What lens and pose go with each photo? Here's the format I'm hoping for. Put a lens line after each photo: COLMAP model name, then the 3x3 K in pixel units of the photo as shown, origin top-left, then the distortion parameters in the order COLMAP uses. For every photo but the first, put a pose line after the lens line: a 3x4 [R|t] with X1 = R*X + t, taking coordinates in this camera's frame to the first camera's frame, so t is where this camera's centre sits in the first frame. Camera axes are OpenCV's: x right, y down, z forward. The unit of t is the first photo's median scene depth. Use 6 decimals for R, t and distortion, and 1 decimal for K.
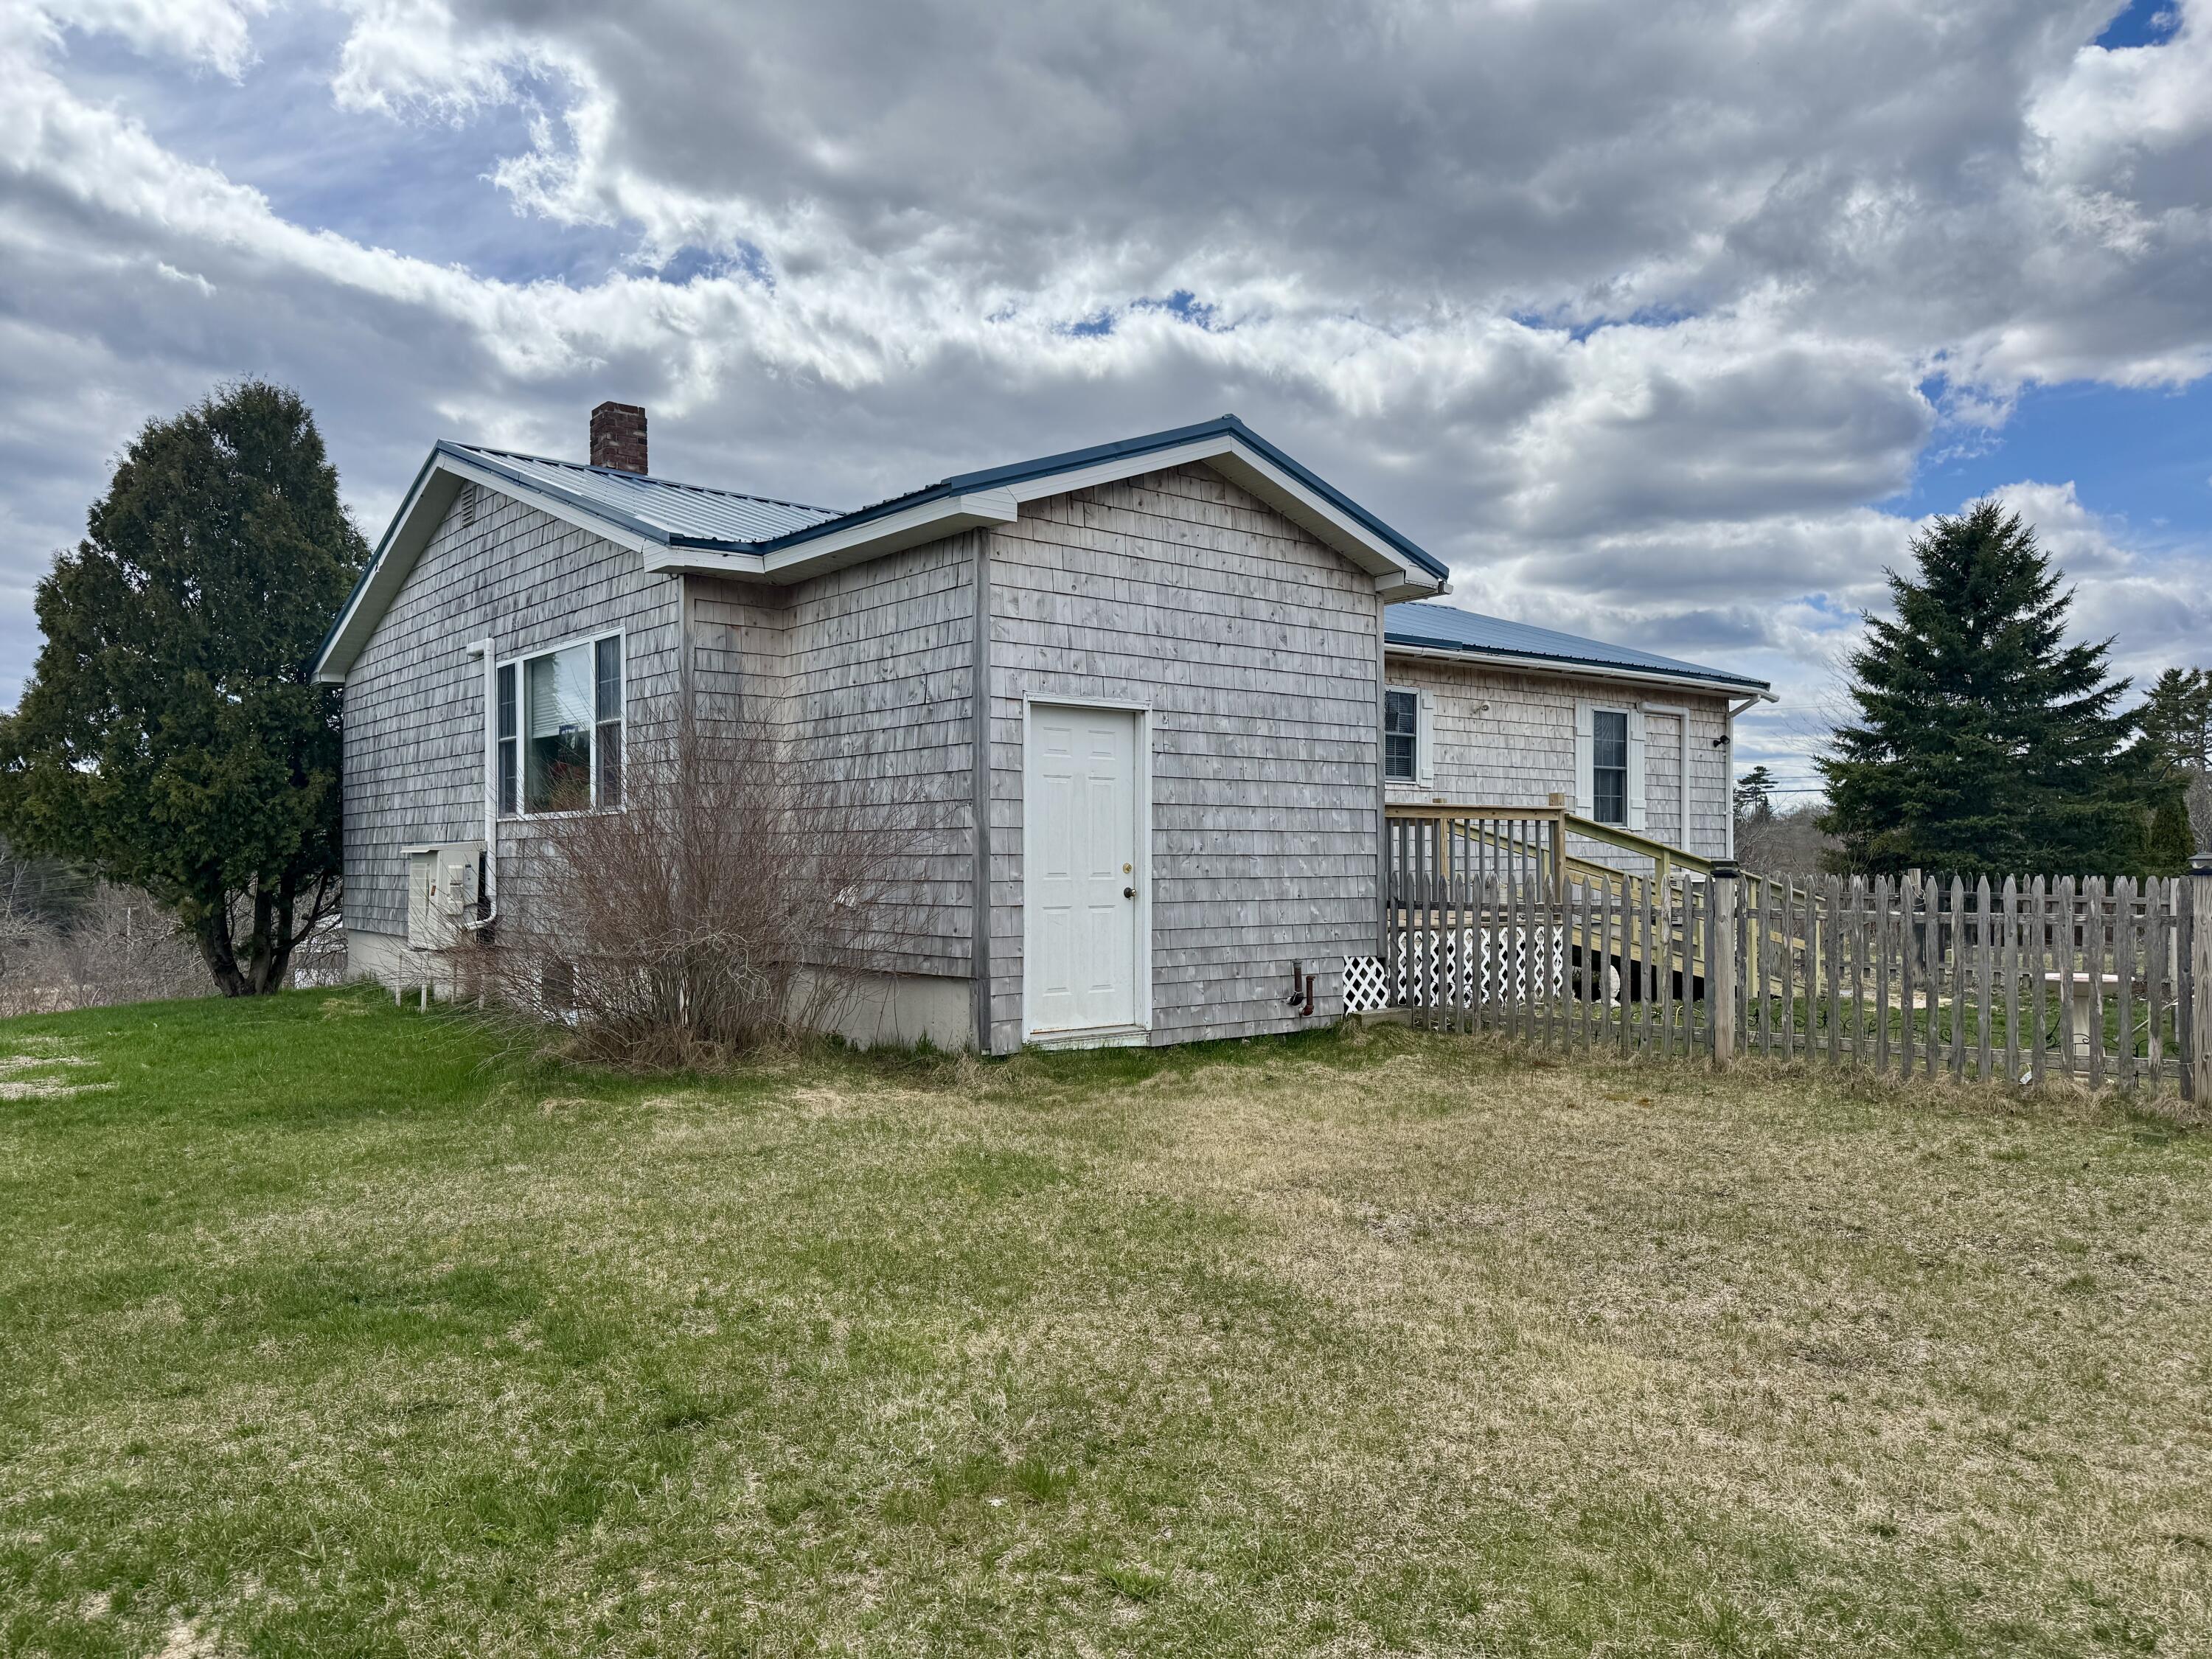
lens RADIAL K [[1529.5, 0, 1106.0], [0, 1529.5, 829.5], [0, 0, 1]] dist [0.153974, -0.176123]
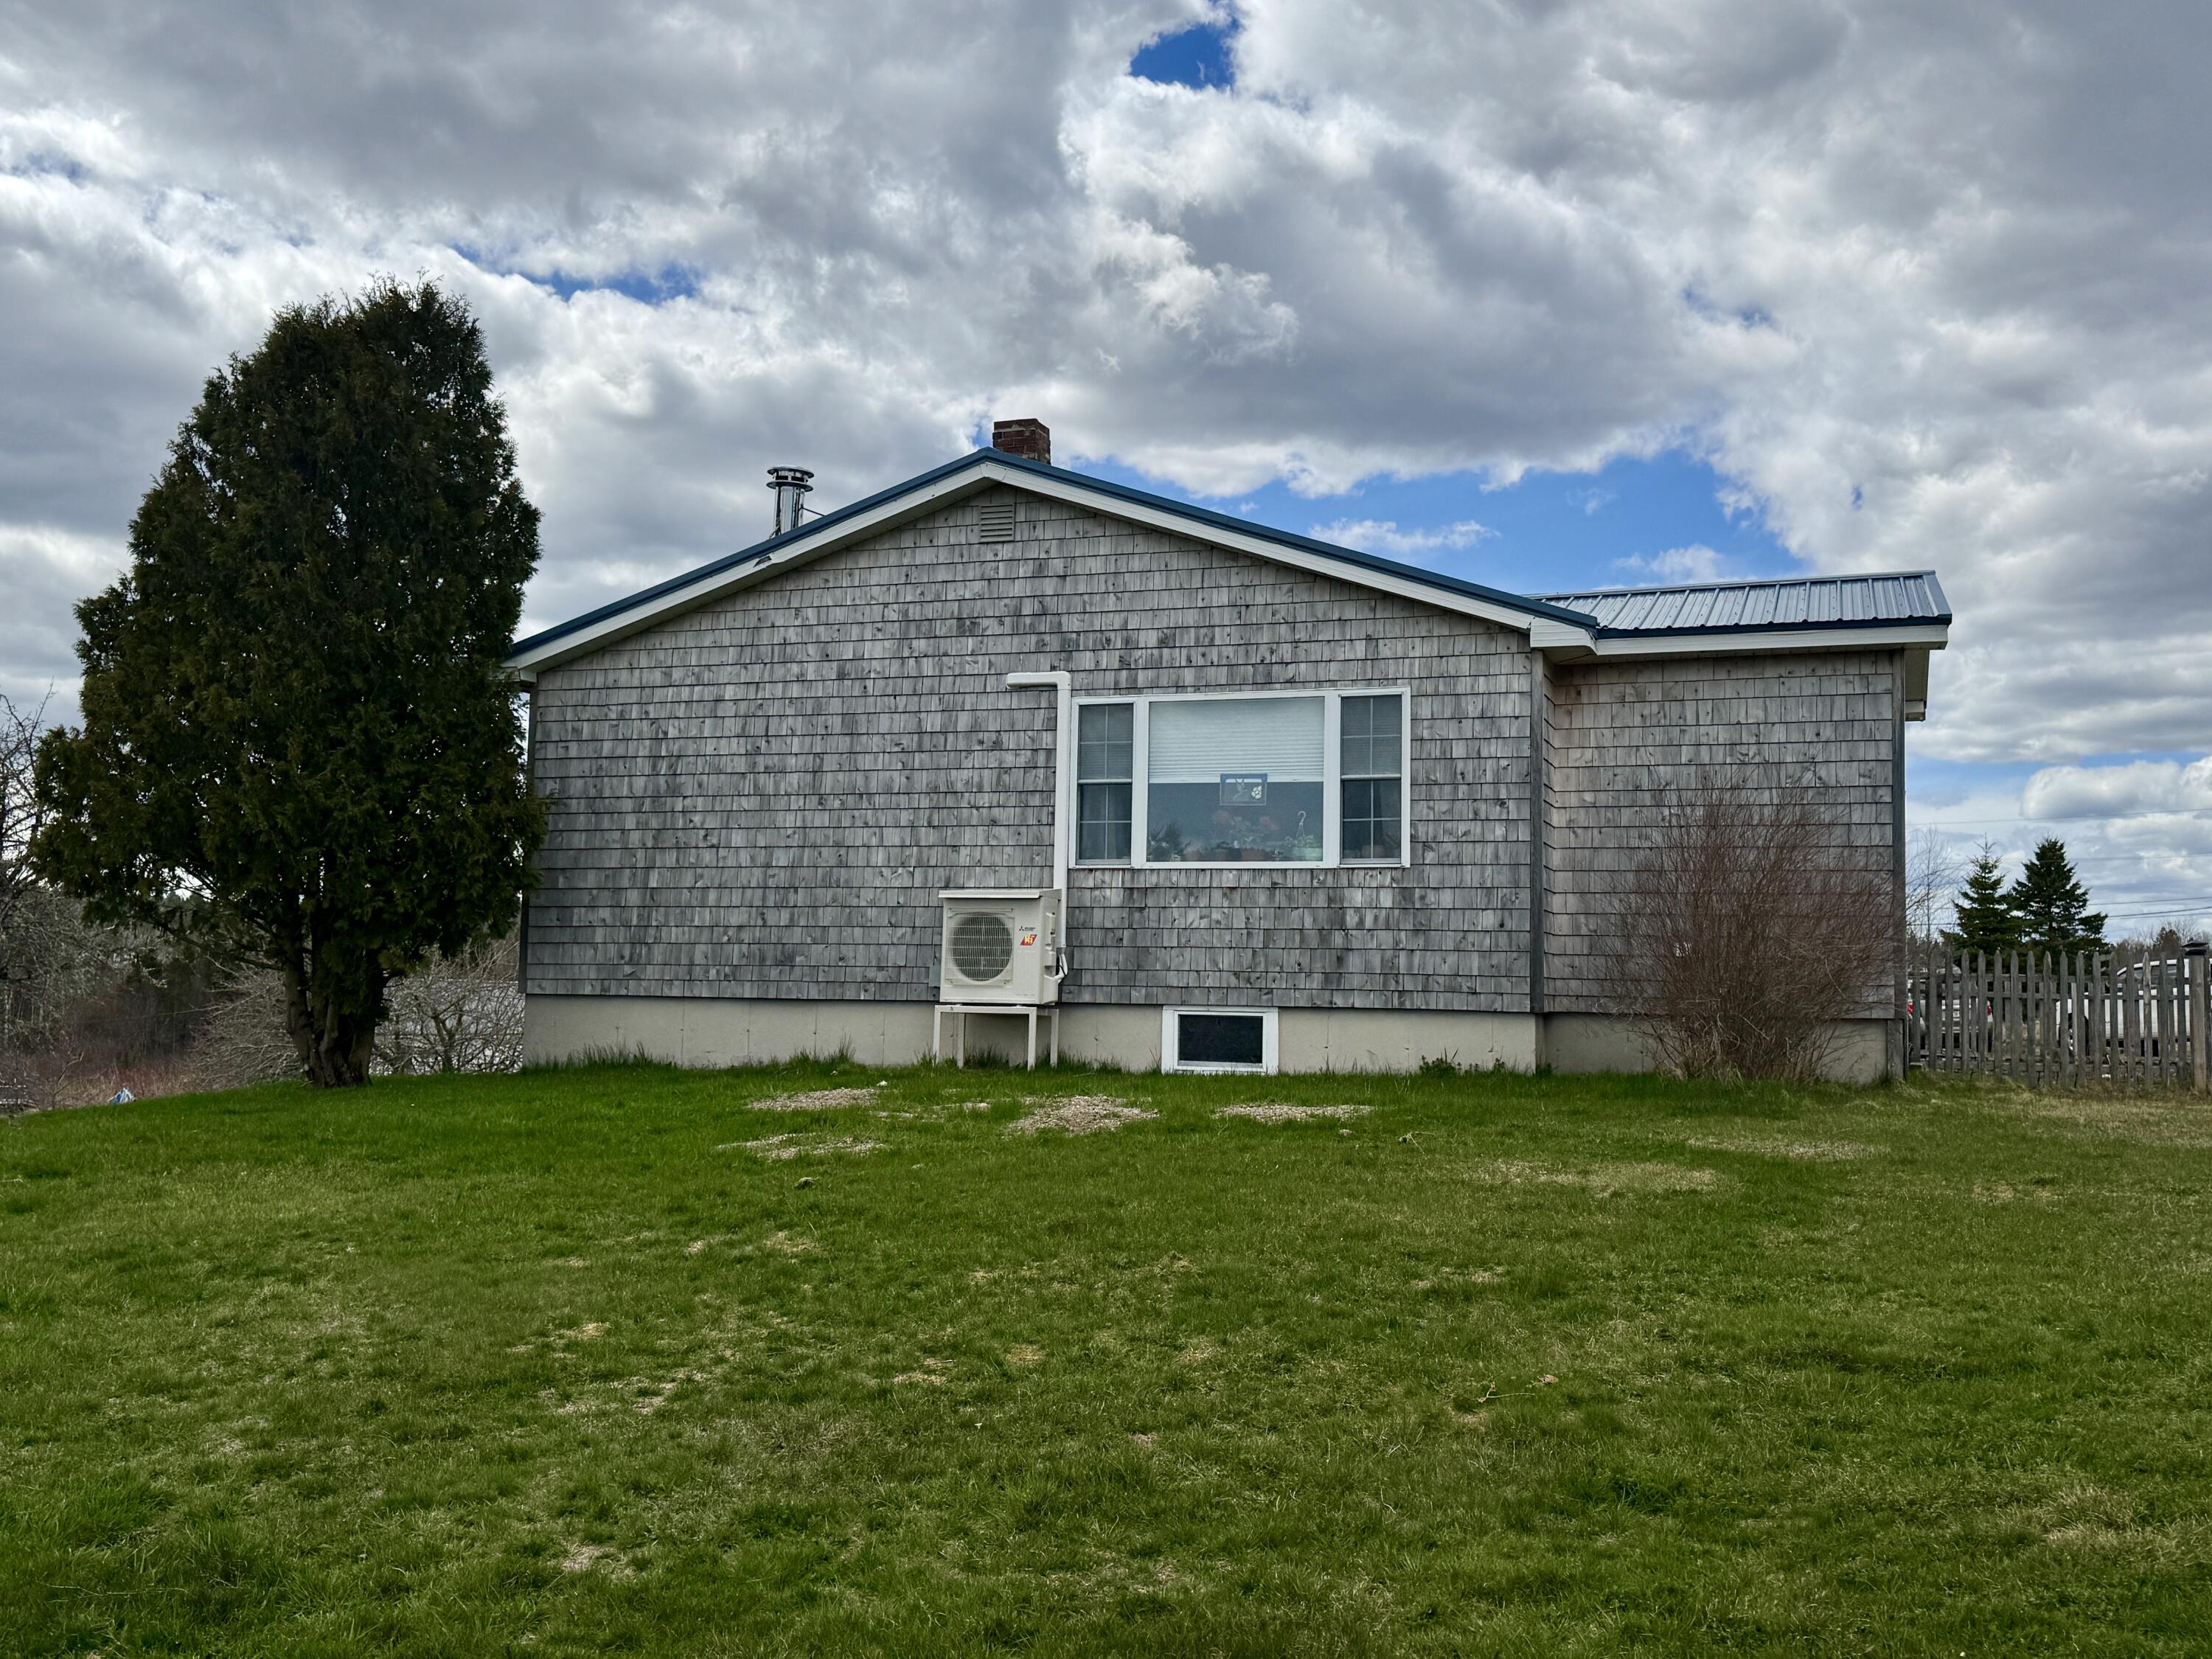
lens RADIAL K [[2069.9, 0, 1106.0], [0, 2069.9, 829.5], [0, 0, 1]] dist [0.178592, -0.407136]
pose [[0.850896, 0.059330, 0.521973, -1.265770], [-0.029851, 0.997457, -0.064714, 0.063134], [-0.524486, 0.039484, 0.850503, -0.075122]]
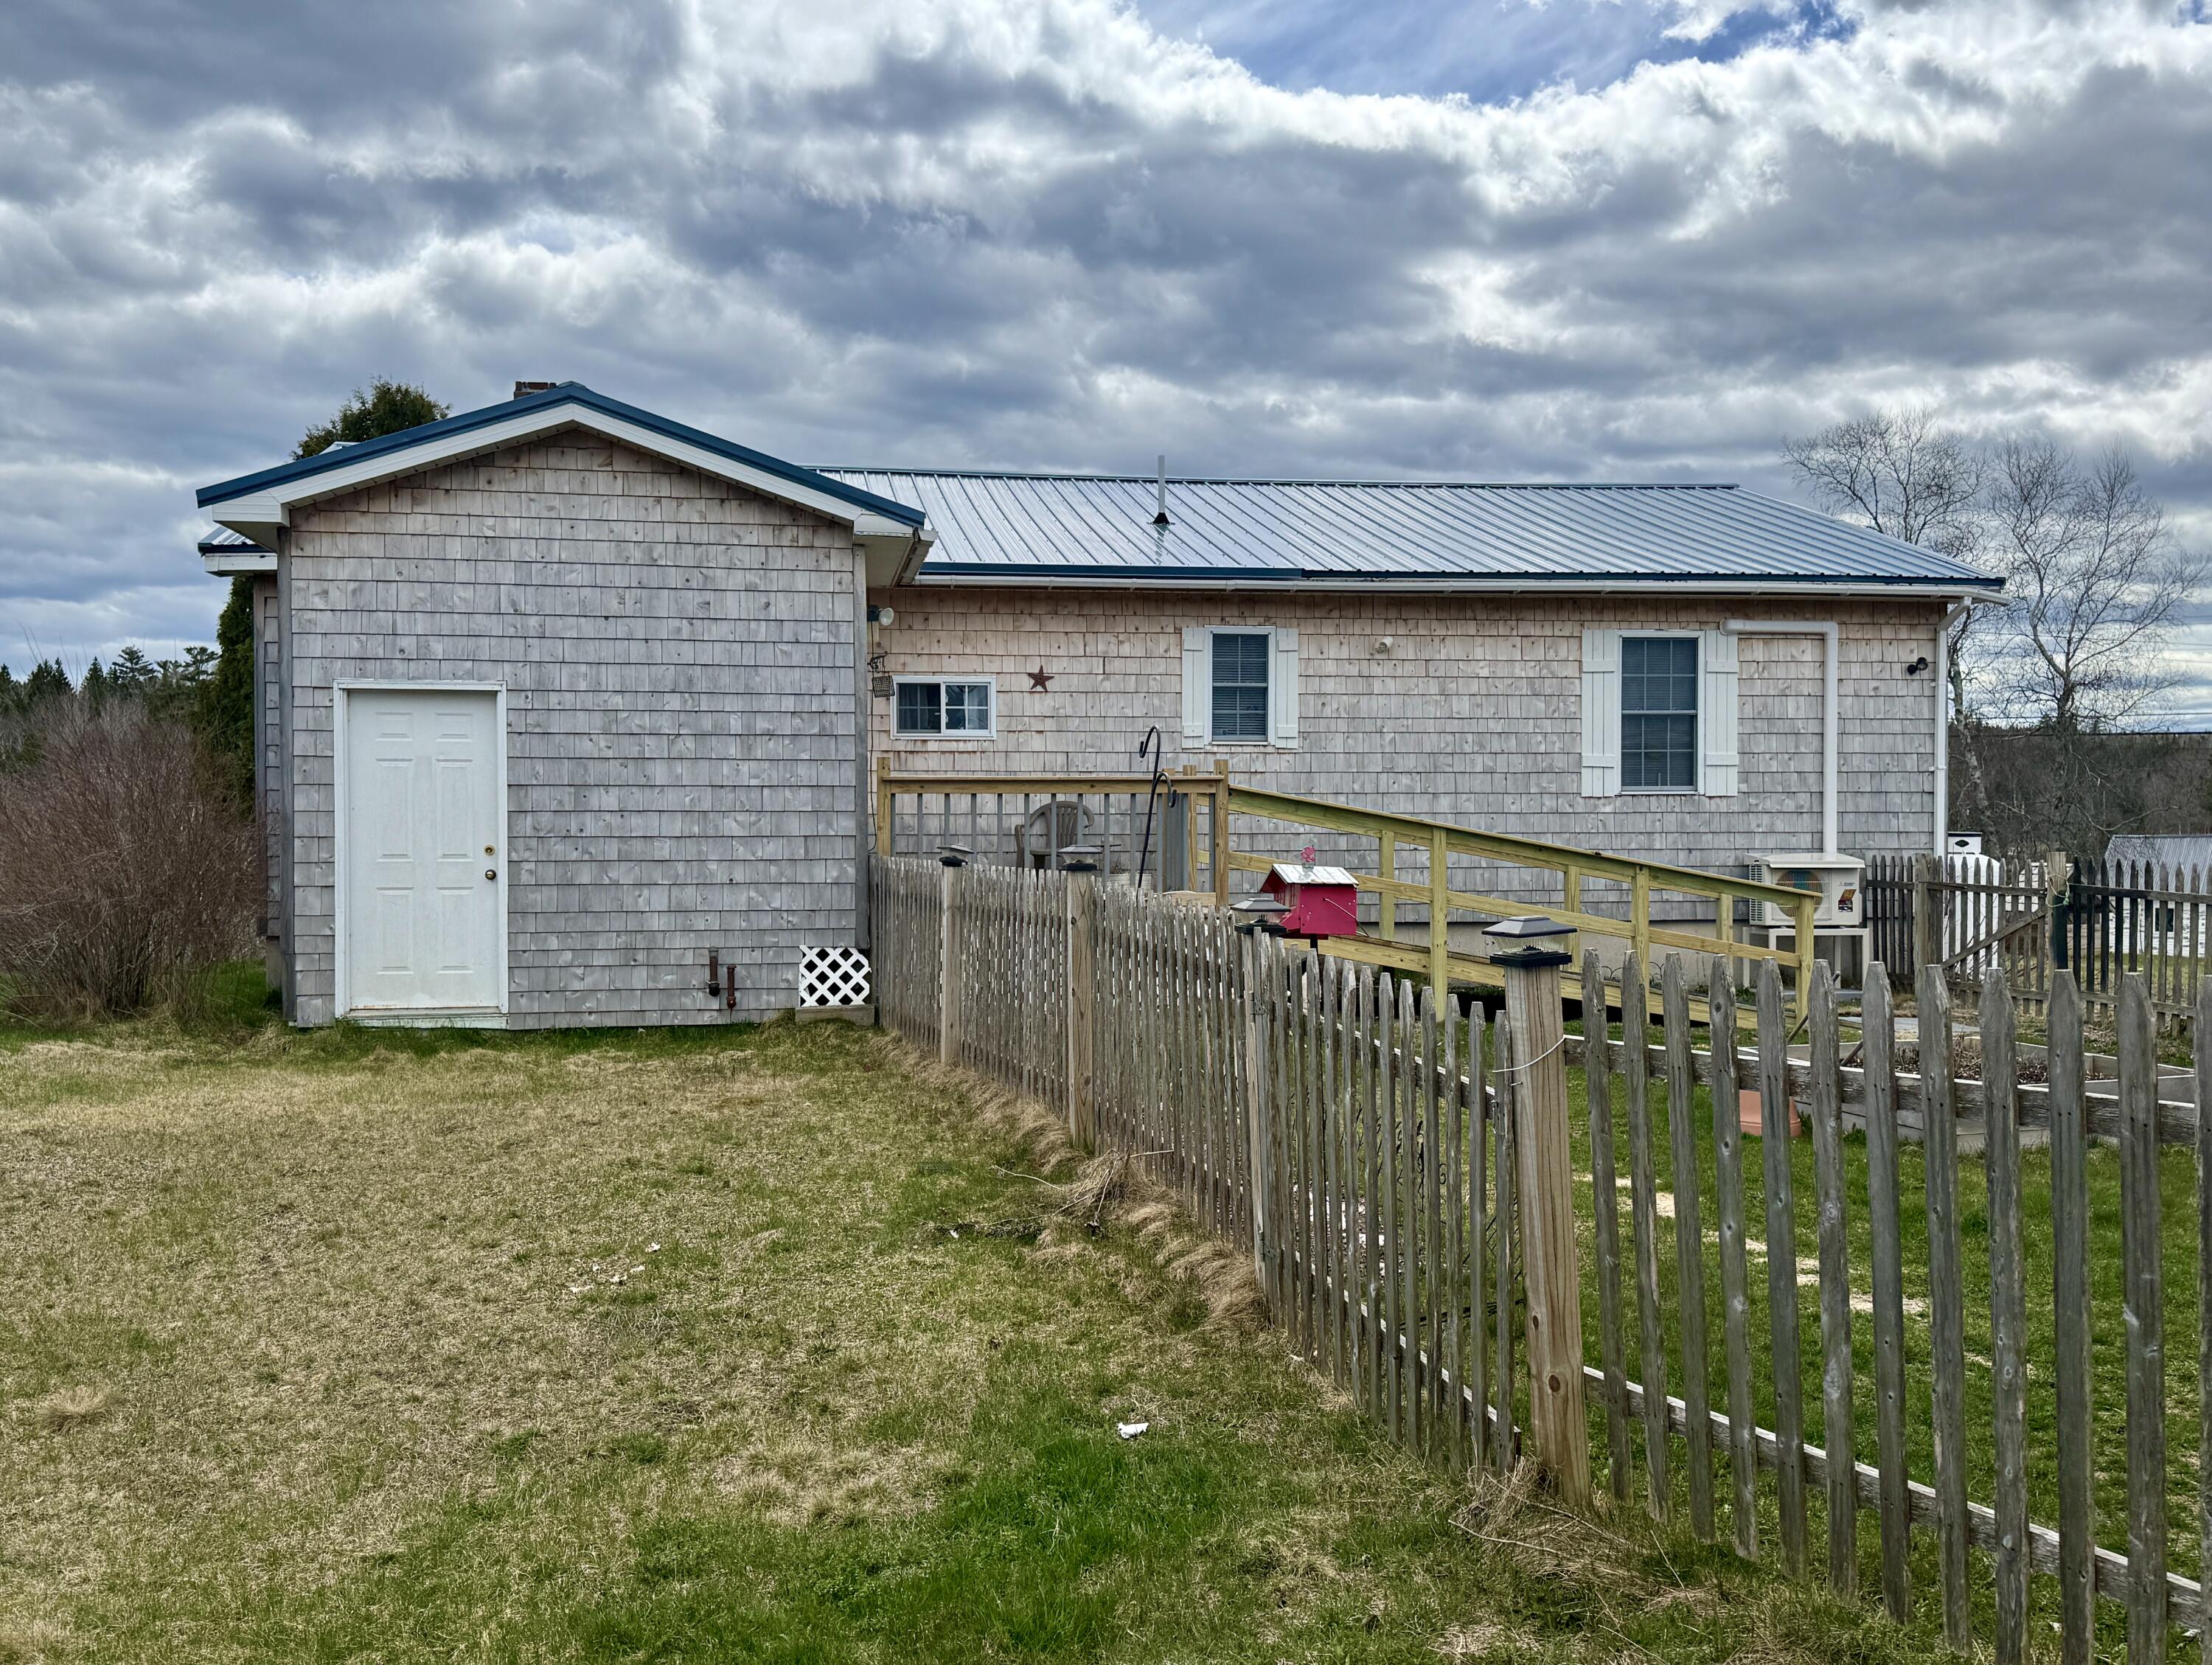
lens RADIAL K [[1963.7, 0, 1106.0], [0, 1963.7, 832.5], [0, 0, 1]] dist [0.192831, -0.386741]
pose [[0.868918, 0.004531, -0.494935, 0.928682], [0.008695, 0.999664, 0.024416, -0.013260], [0.494880, -0.025519, 0.868587, 0.067332]]
